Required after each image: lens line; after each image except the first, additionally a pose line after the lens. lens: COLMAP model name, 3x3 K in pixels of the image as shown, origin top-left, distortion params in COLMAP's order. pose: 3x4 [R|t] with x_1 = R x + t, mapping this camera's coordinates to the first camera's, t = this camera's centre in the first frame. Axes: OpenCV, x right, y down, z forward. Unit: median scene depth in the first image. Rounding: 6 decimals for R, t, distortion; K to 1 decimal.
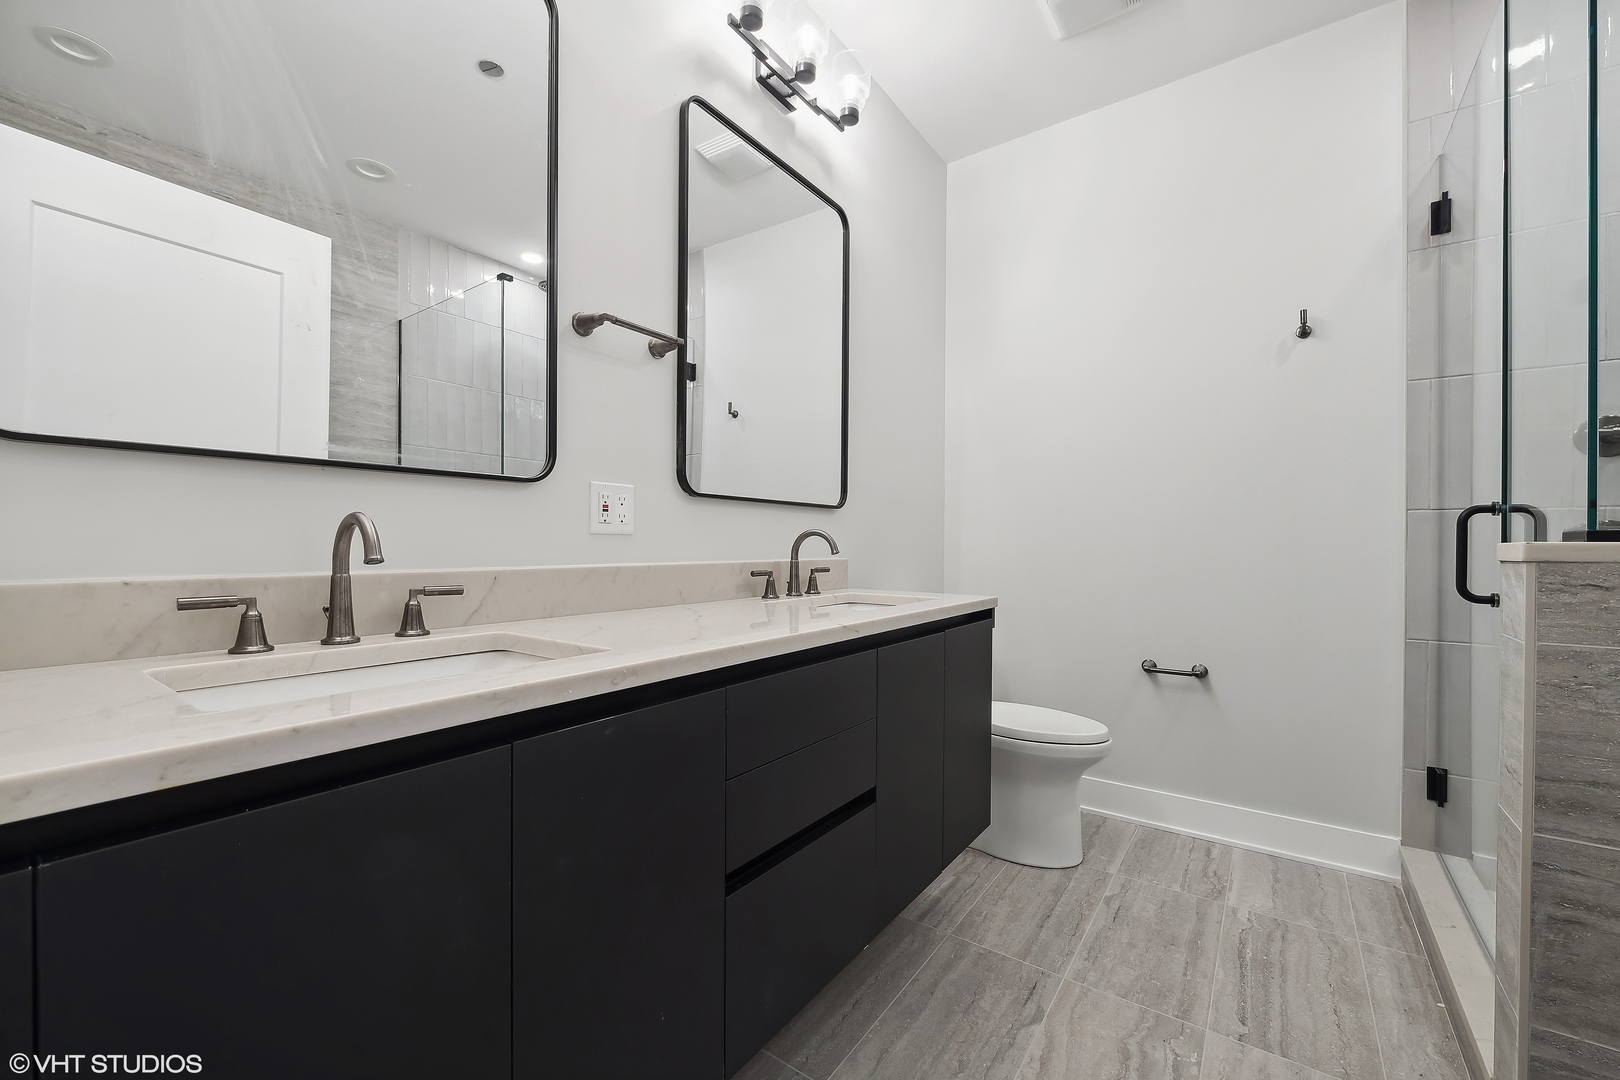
lens RADIAL K [[647.1, 0, 807.9], [0, 647.1, 543.2], [0, 0, 1]] dist [-0.004672, -0.000754]
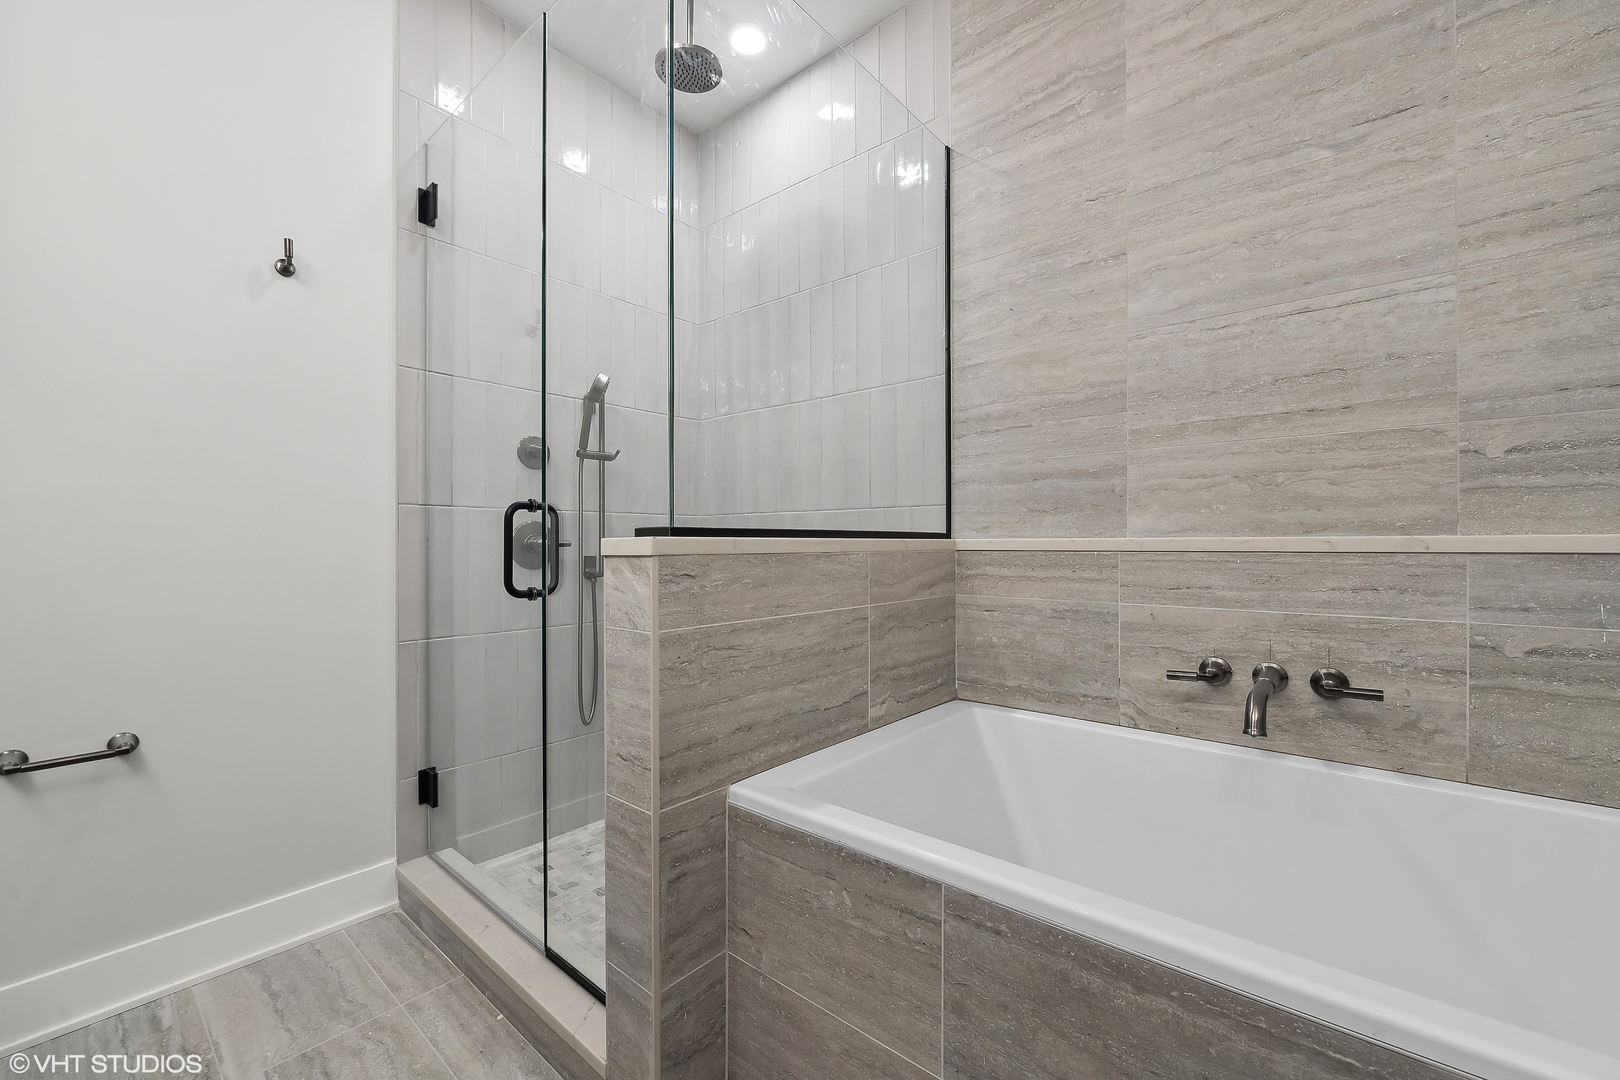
lens RADIAL K [[647.1, 0, 807.9], [0, 647.1, 543.2], [0, 0, 1]] dist [-0.004672, -0.000754]
pose [[0.077209, -0.006153, 0.996996, 0.048004], [0.002847, 0.999978, 0.005951, 0.001627], [-0.997011, 0.002379, 0.077225, 0.367108]]
